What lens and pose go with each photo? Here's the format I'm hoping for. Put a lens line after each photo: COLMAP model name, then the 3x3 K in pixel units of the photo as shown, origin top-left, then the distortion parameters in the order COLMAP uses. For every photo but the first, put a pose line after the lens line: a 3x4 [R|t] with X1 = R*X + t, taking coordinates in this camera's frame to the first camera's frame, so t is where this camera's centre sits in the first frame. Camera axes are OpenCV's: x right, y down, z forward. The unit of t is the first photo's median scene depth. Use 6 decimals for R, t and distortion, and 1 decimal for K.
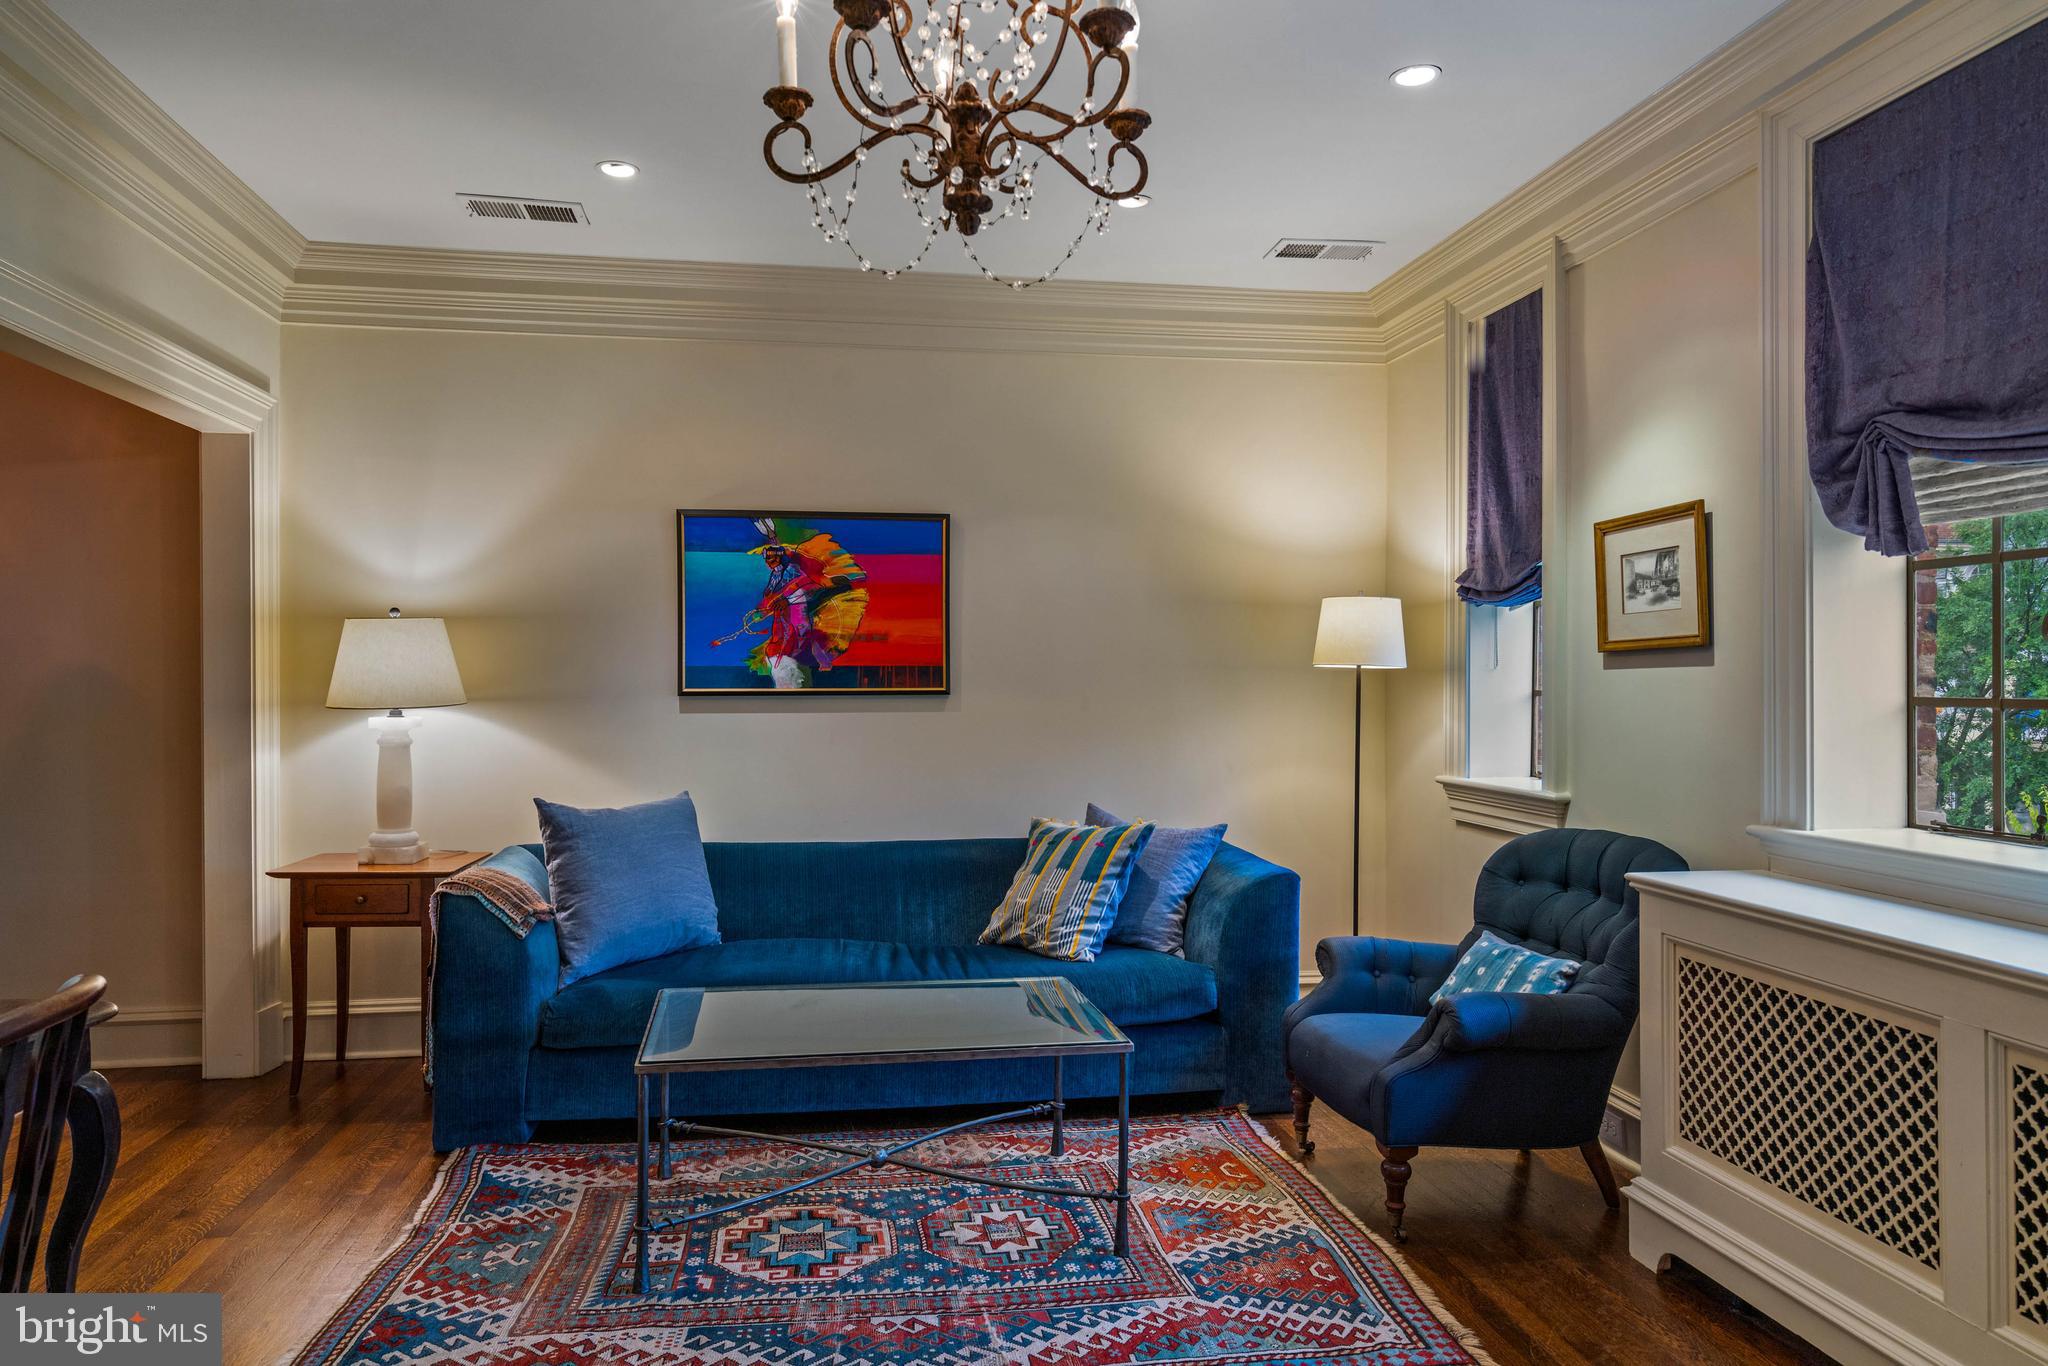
lens RADIAL K [[1365.3, 0, 1020.3], [0, 1365.3, 676.5], [0, 0, 1]] dist [0.000423, 0.000438]
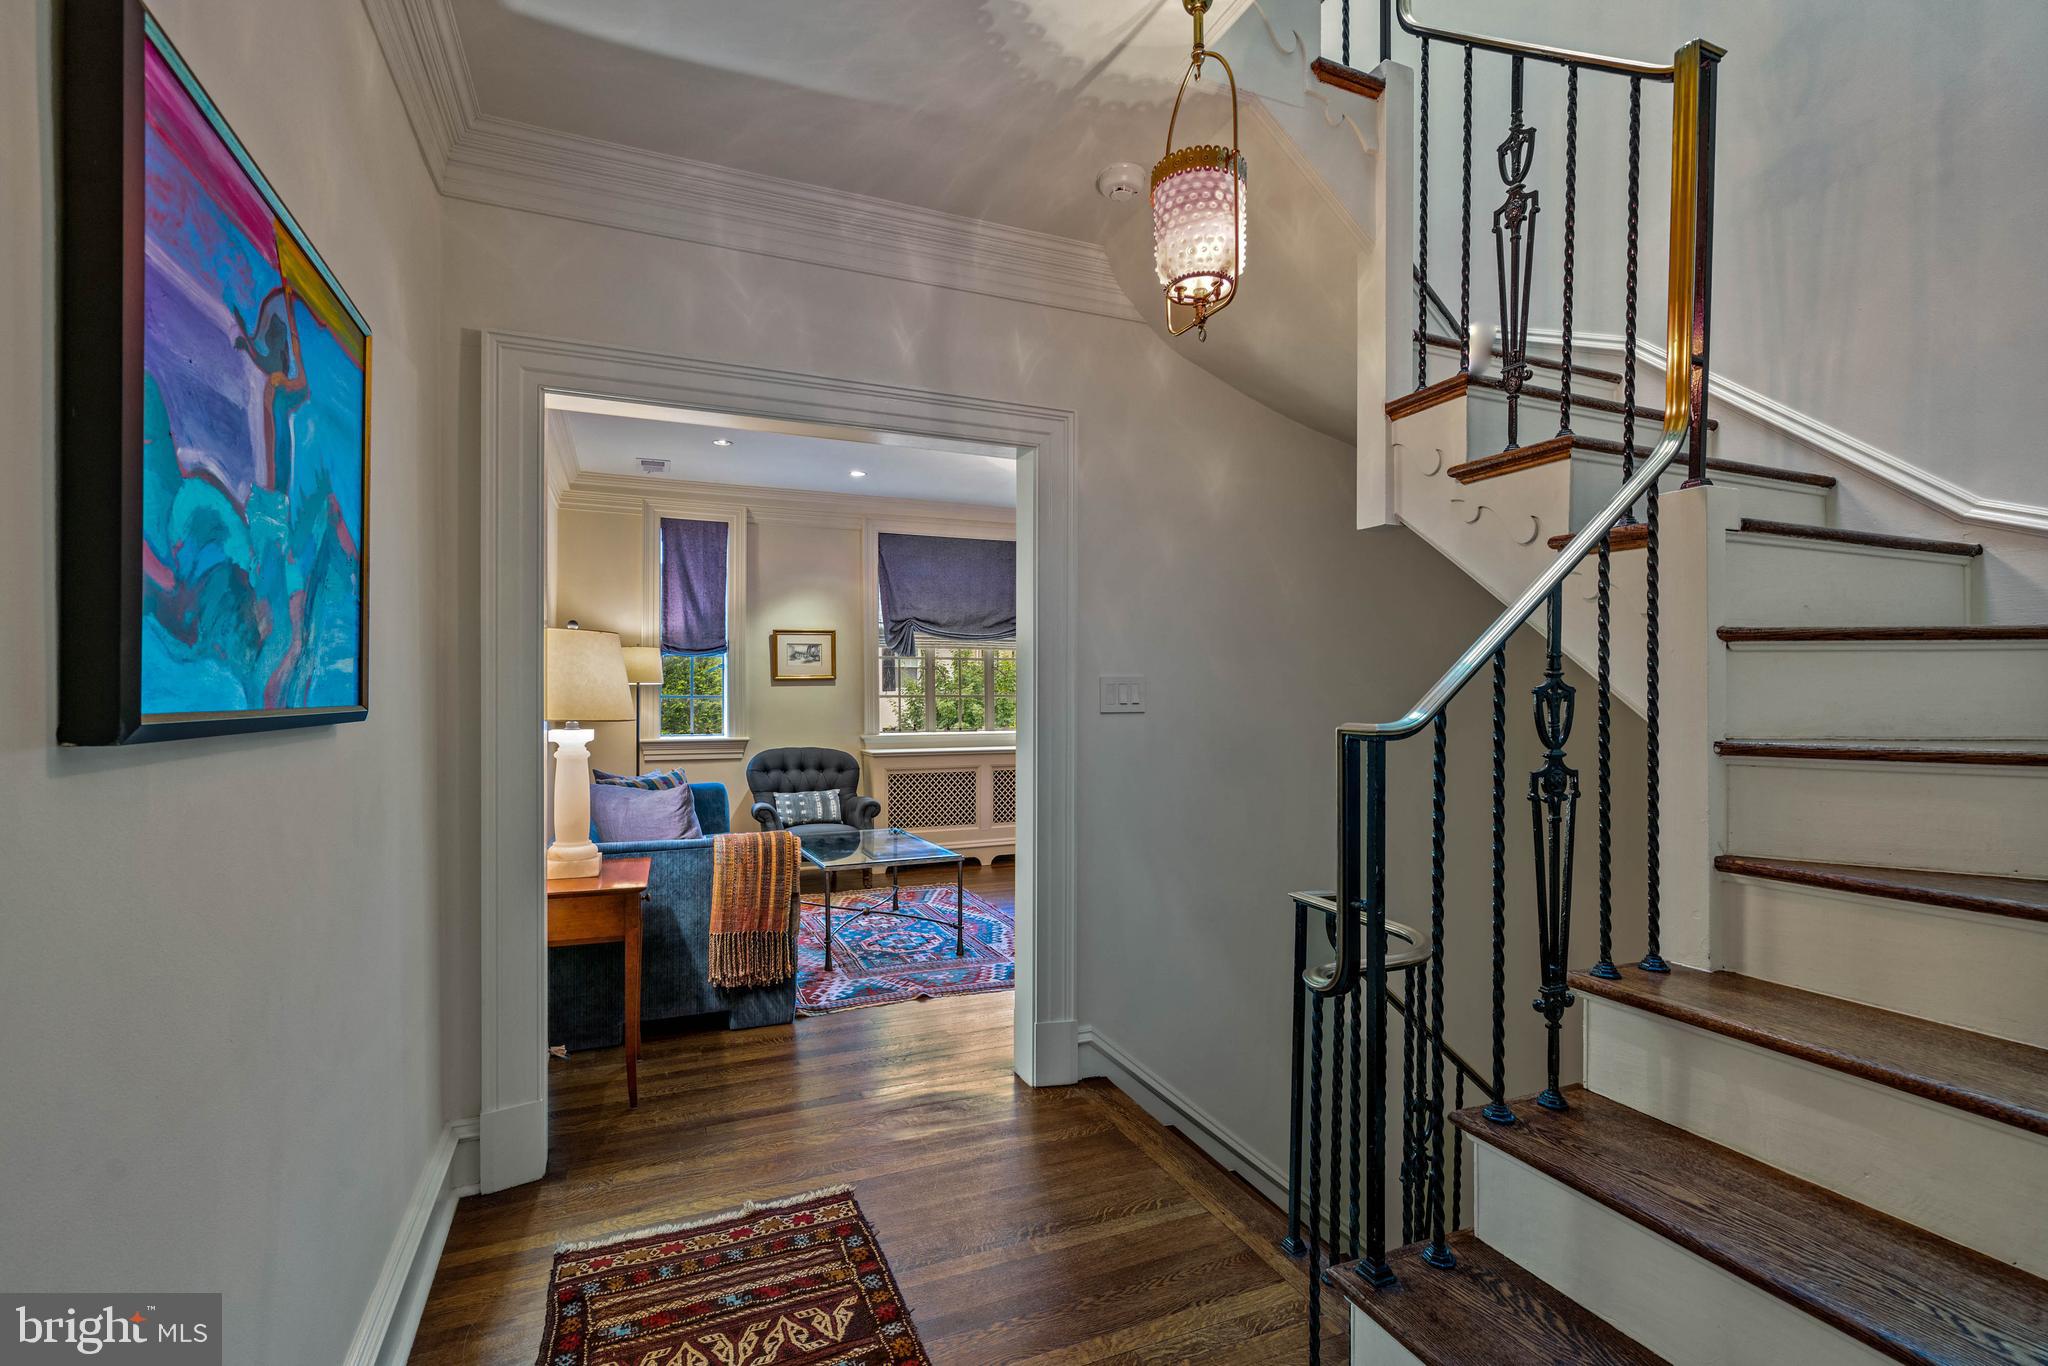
lens RADIAL K [[931.9, 0, 1024.3], [0, 931.9, 692.8], [0, 0, 1]] dist [0.000451, 0.000028]
pose [[-0.256257, -0.004577, 0.966598, -1.572195], [-0.004772, 0.999983, 0.003470, -0.001539], [-0.966597, -0.003723, -0.256274, 1.116247]]
